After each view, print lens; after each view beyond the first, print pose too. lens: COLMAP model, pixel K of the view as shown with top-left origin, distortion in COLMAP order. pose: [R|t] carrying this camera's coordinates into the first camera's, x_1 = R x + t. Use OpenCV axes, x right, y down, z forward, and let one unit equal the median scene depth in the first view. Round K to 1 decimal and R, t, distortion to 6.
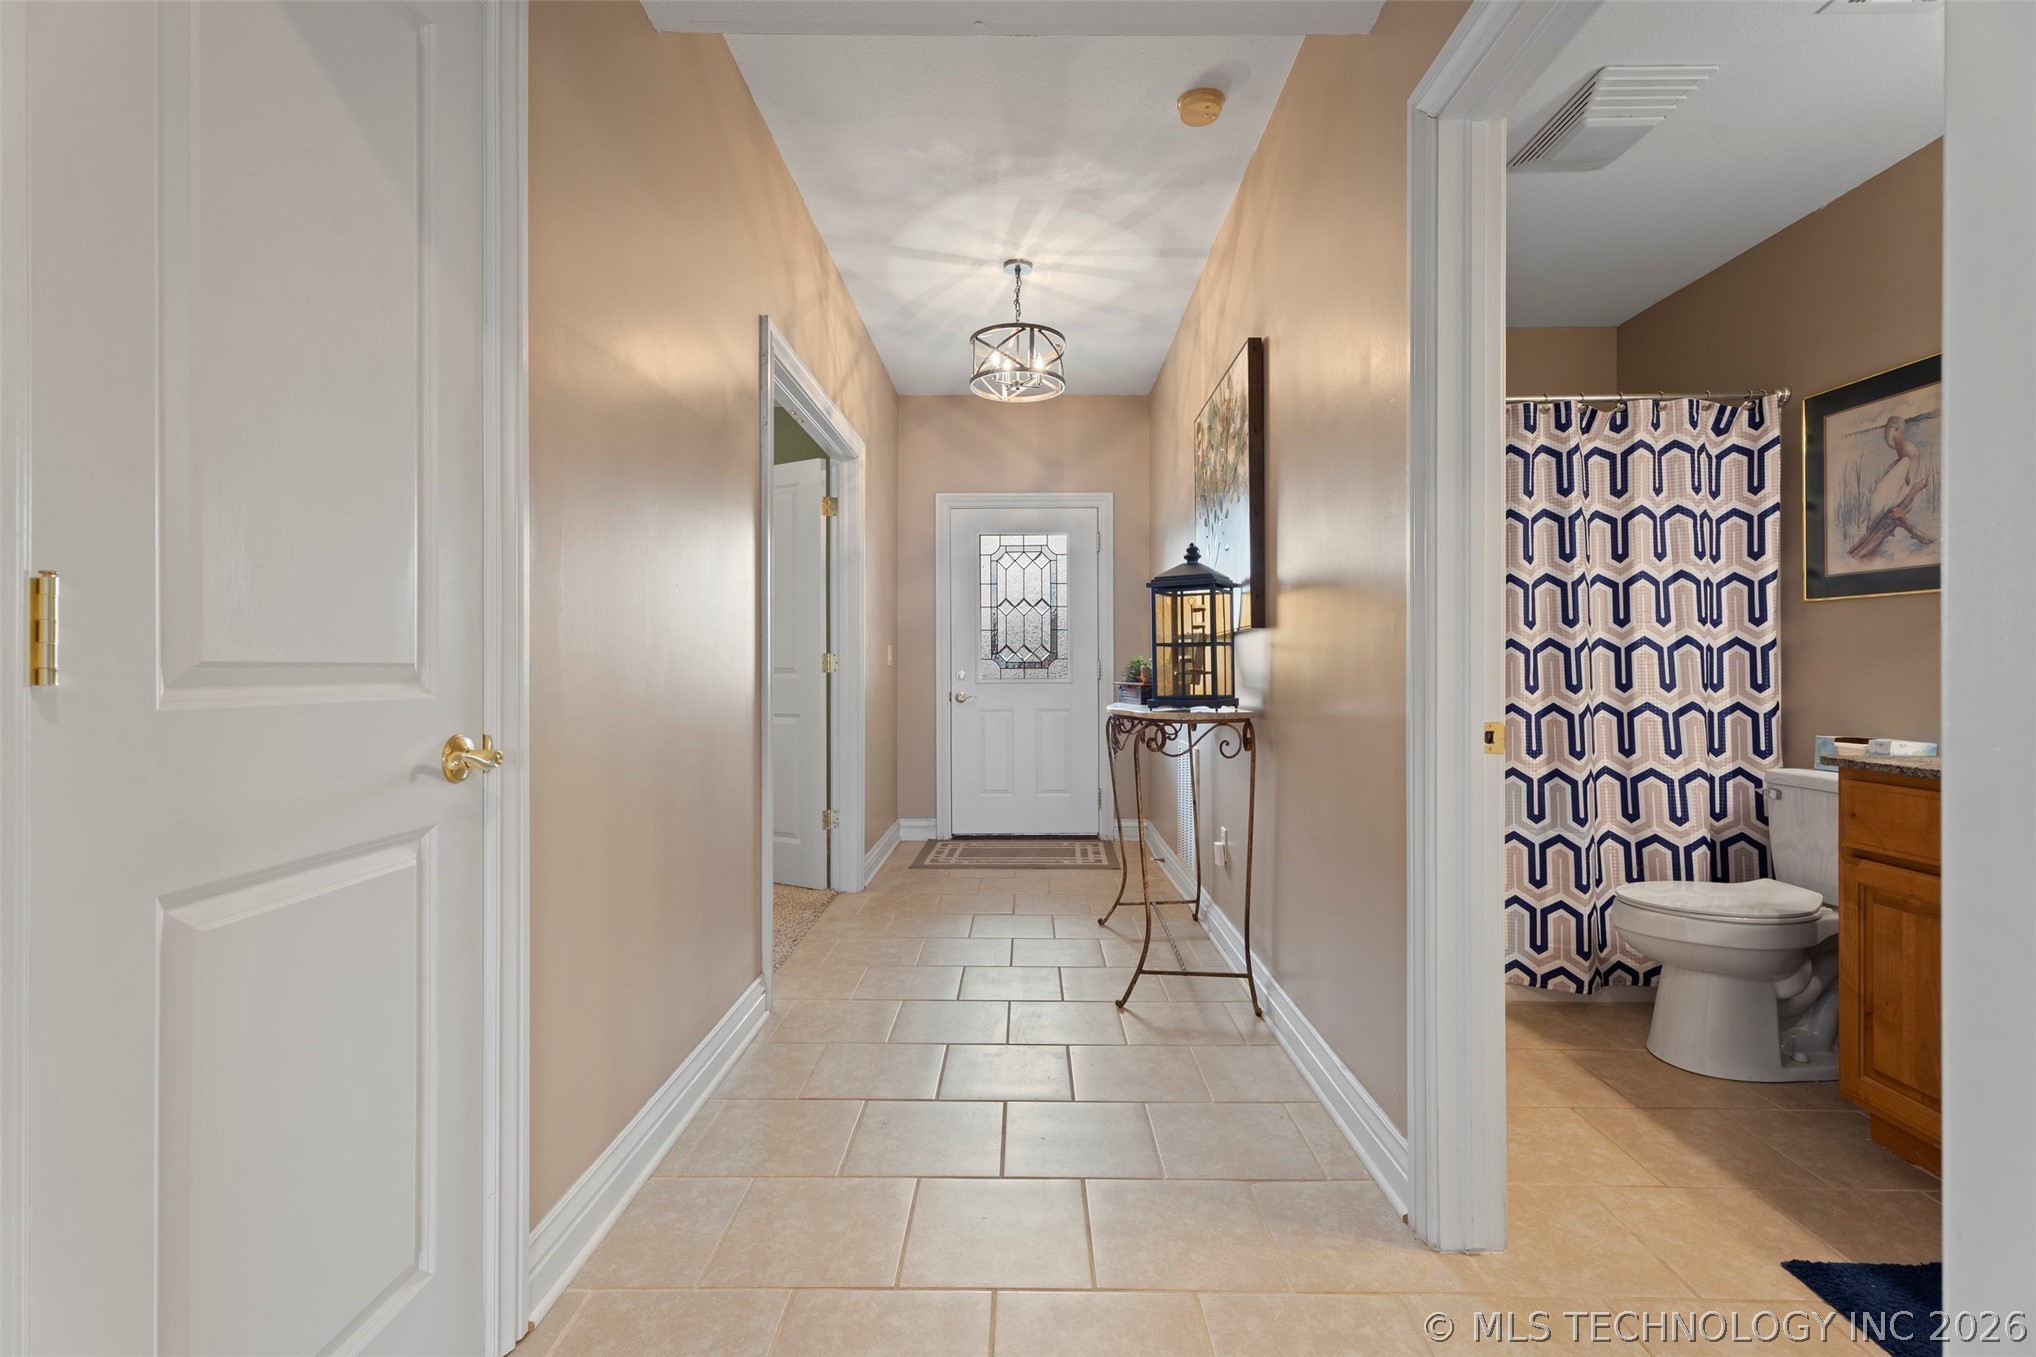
lens RADIAL K [[913.1, 0, 1030.1], [0, 913.1, 660.3], [0, 0, 1]] dist [0.010593, -0.000389]
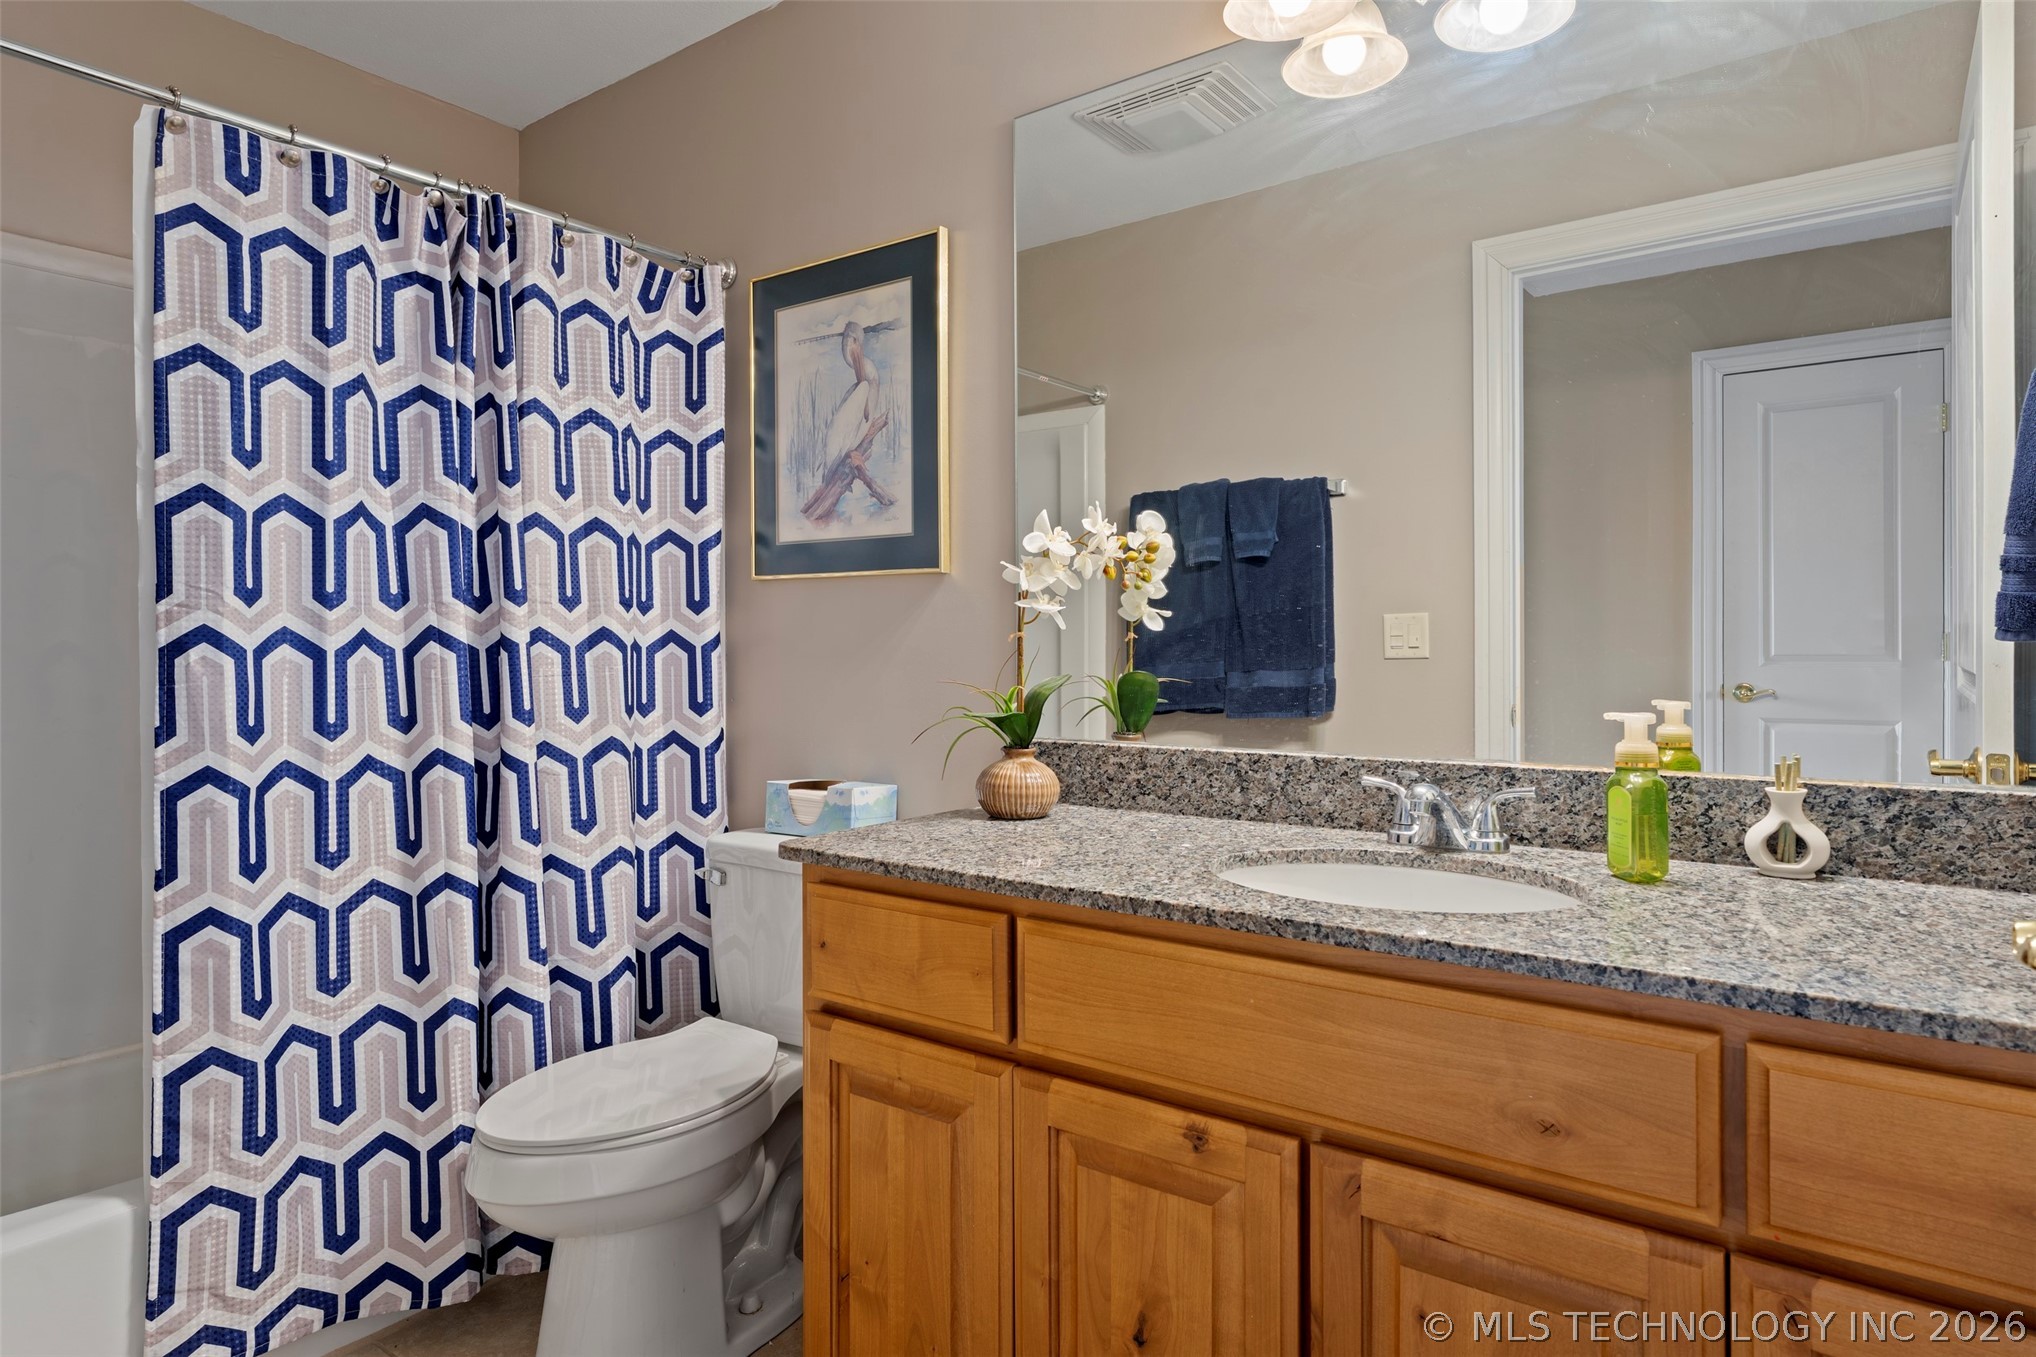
lens RADIAL K [[1141.6, 0, 1013.6], [0, 1141.6, 660.2], [0, 0, 1]] dist [-0.006173, 0.001375]
pose [[0.595430, -0.011582, 0.803324, 0.271508], [-0.003284, 0.999853, 0.016849, -0.018644], [-0.803401, -0.012671, 0.595304, 0.334203]]
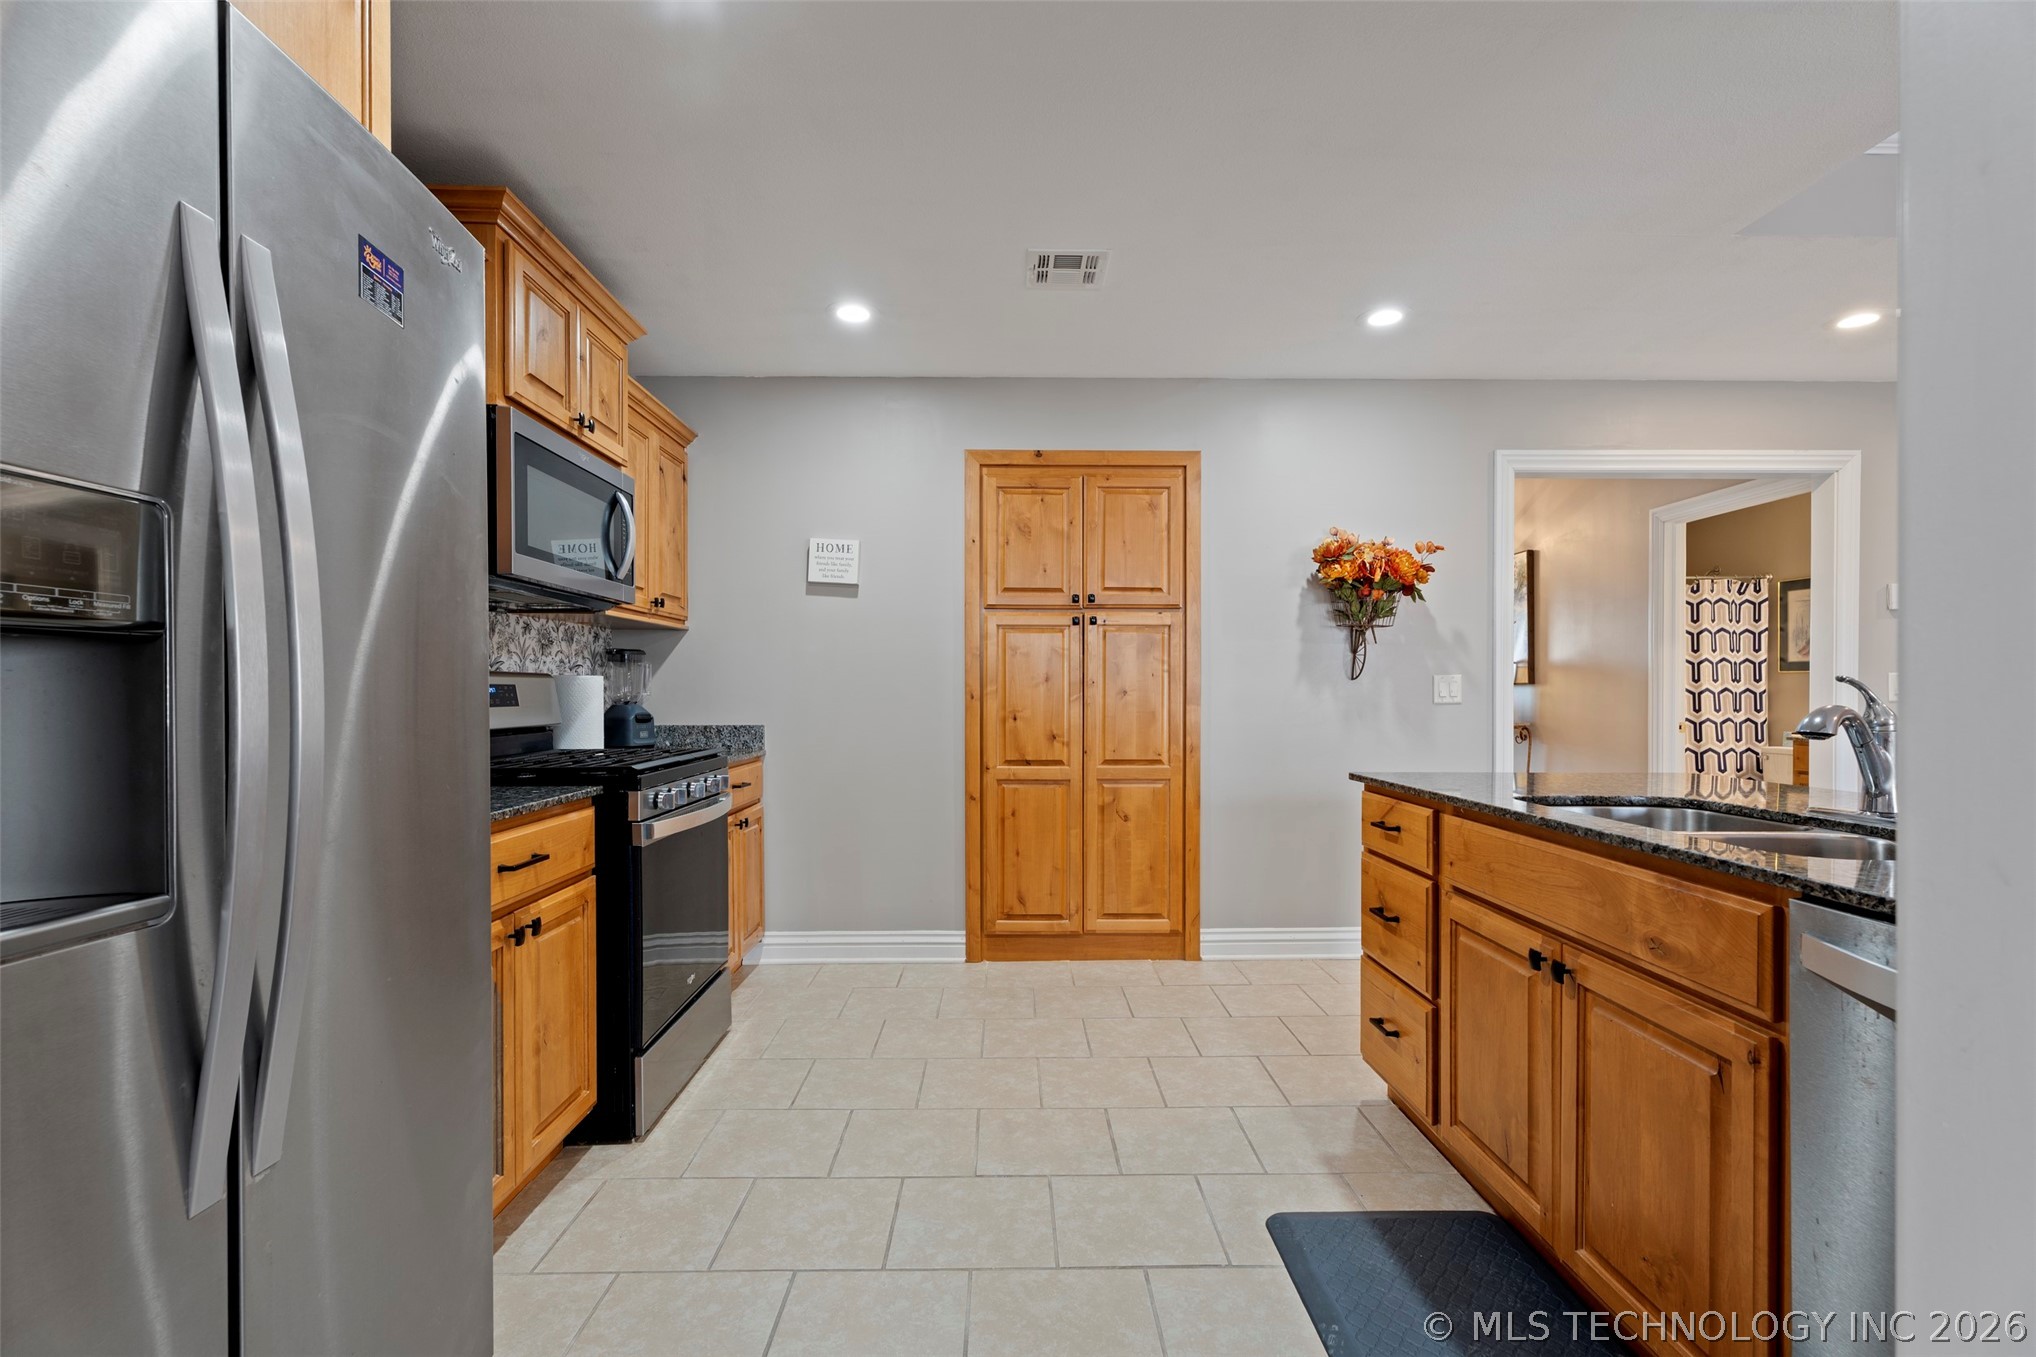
lens RADIAL K [[907.2, 0, 1019.6], [0, 907.2, 698.1], [0, 0, 1]] dist [0.001717, 0.000530]
pose [[0.999830, -0.001201, 0.018411, -1.015149], [0.001003, 0.999941, 0.010792, -0.026479], [-0.018423, -0.010772, 0.999772, -1.142707]]
